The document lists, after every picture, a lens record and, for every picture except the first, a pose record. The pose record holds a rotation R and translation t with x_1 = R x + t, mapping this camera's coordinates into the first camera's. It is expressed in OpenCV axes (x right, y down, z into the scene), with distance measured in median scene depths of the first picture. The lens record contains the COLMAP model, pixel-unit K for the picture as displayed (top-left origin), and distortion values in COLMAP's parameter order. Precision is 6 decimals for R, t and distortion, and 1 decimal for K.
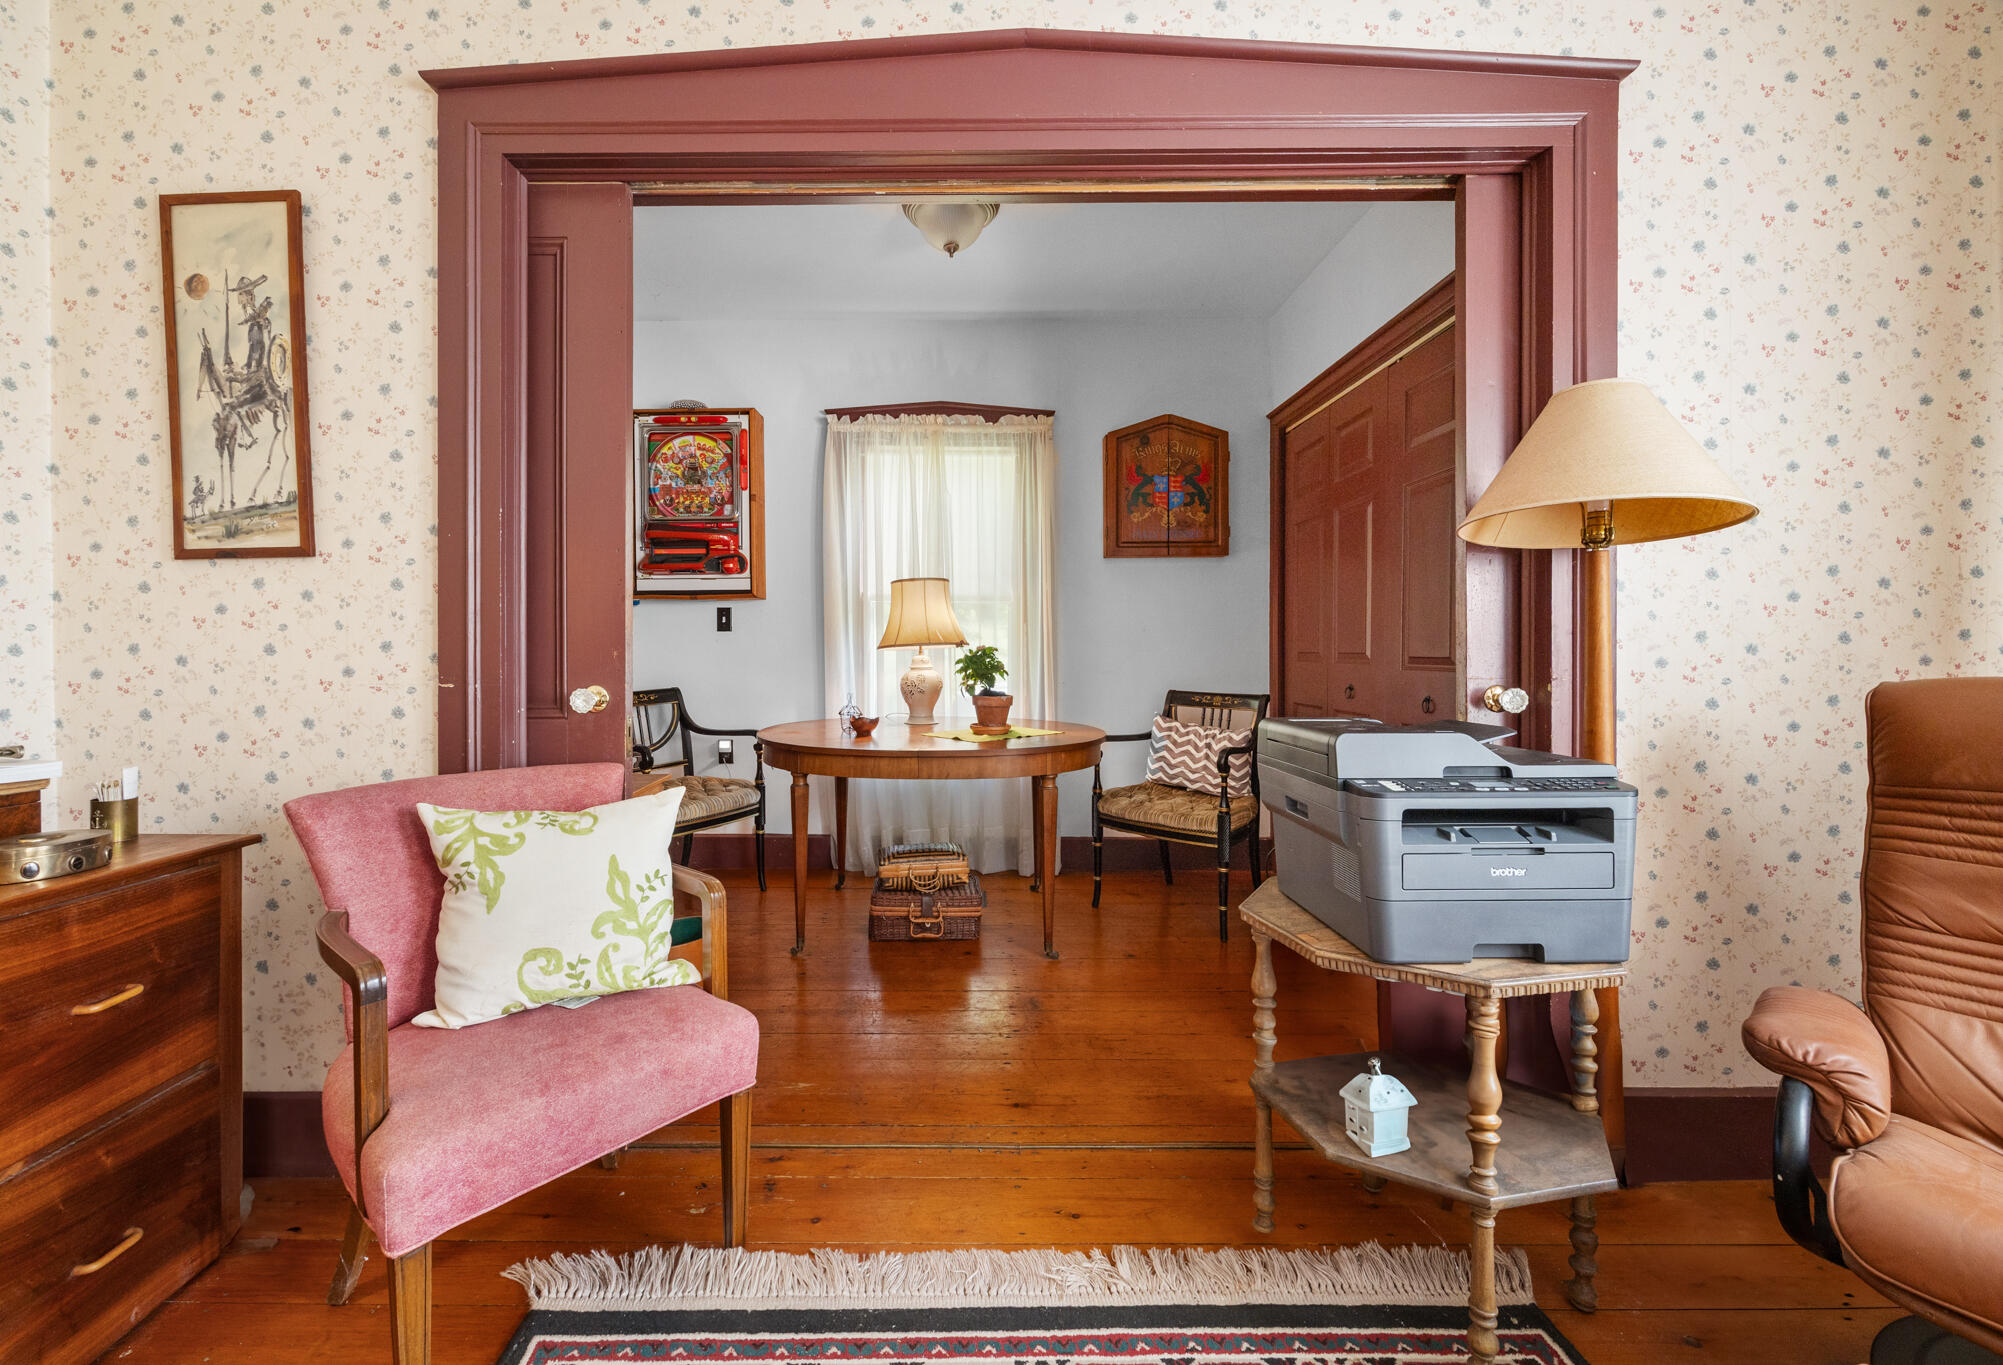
lens RADIAL K [[804.3, 0, 996.6], [0, 804.3, 657.0], [0, 0, 1]] dist [0.000191, -0.000196]
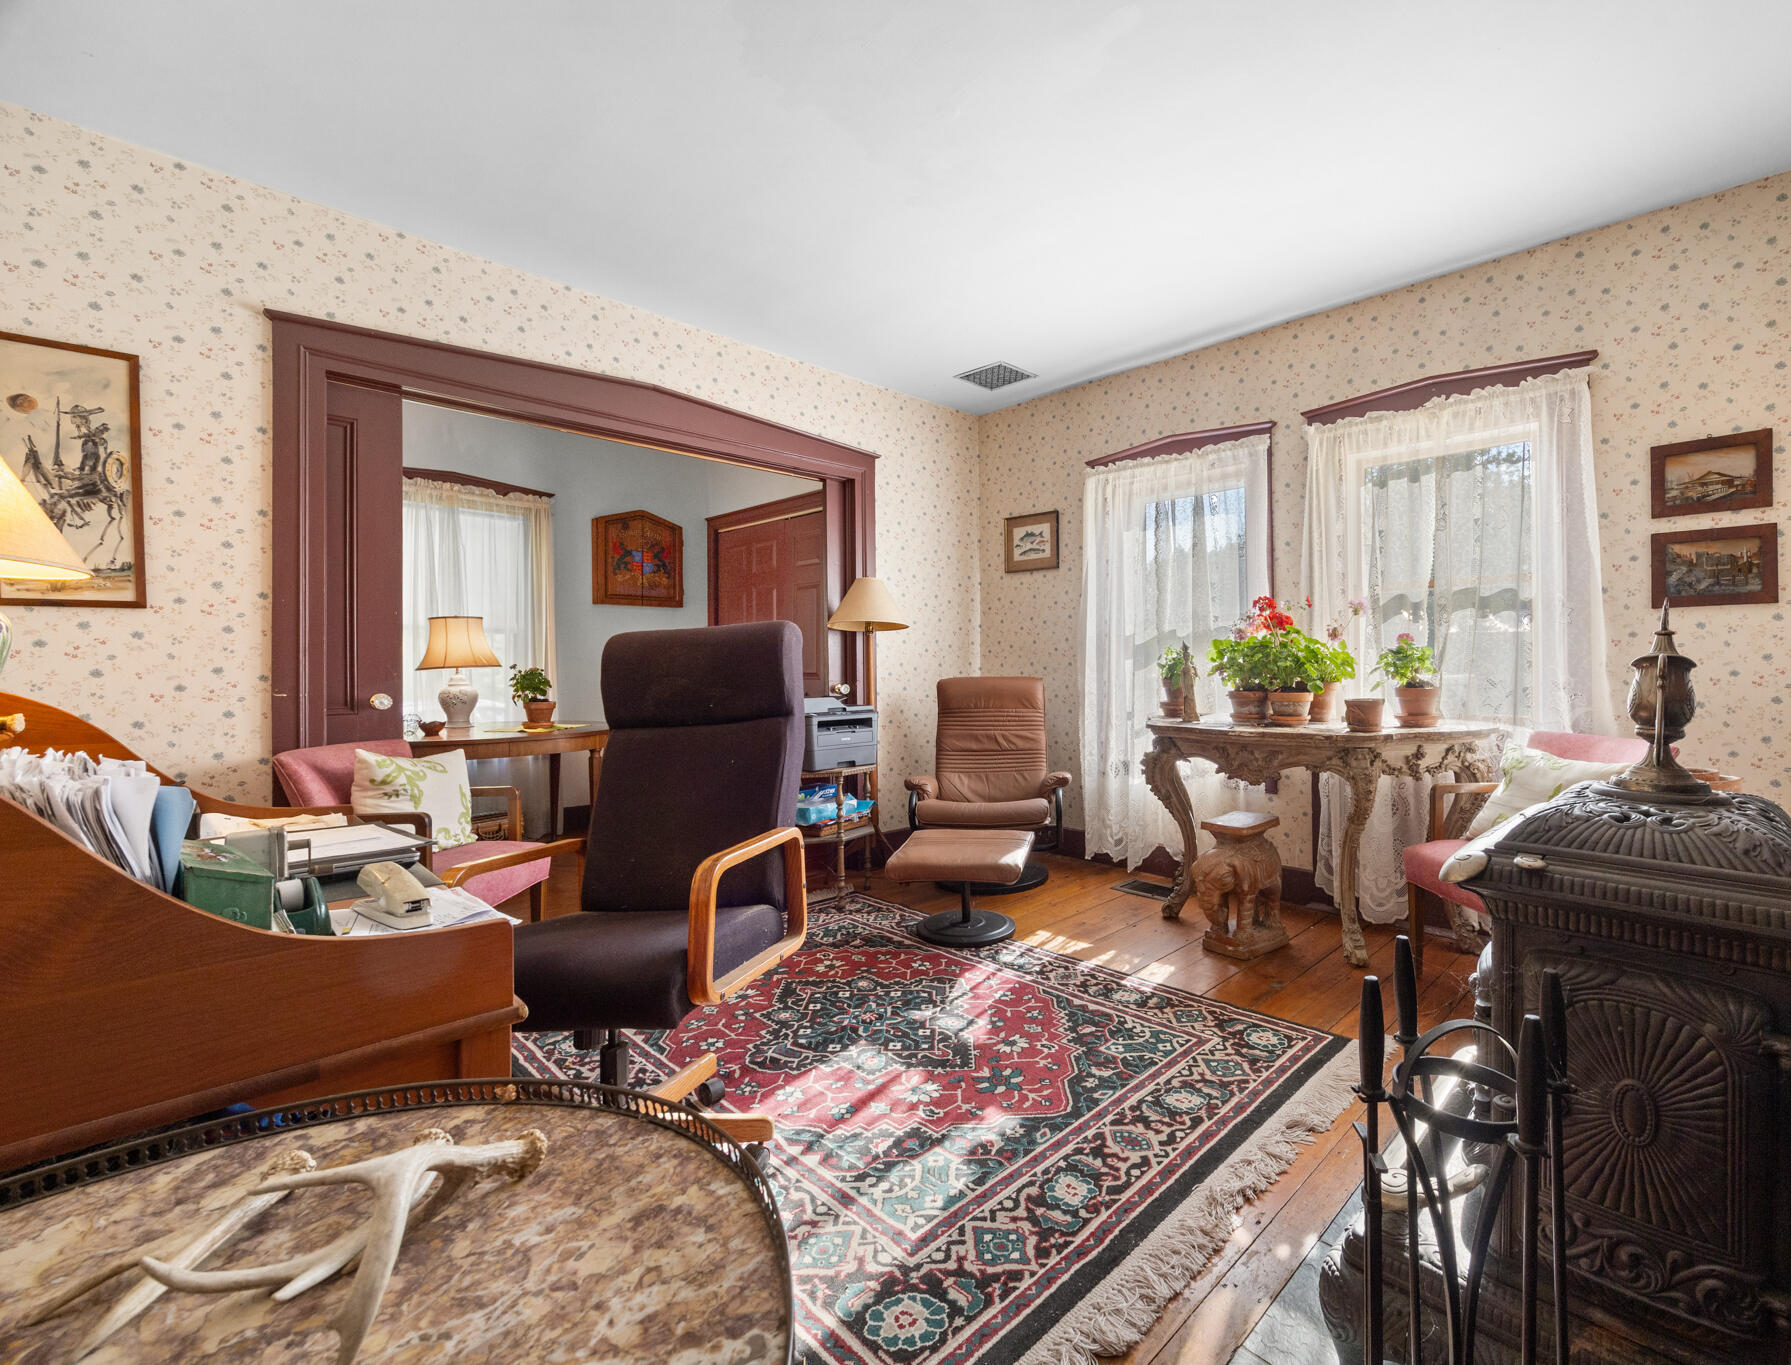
lens RADIAL K [[803.5, 0, 895.5], [0, 803.5, 682.5], [0, 0, 1]] dist [0.000124, 0.000002]
pose [[0.795806, -0.014601, 0.605375, -0.658484], [0.008864, 0.999883, 0.012464, 0.001725], [-0.605486, -0.004553, 0.795843, -0.961481]]
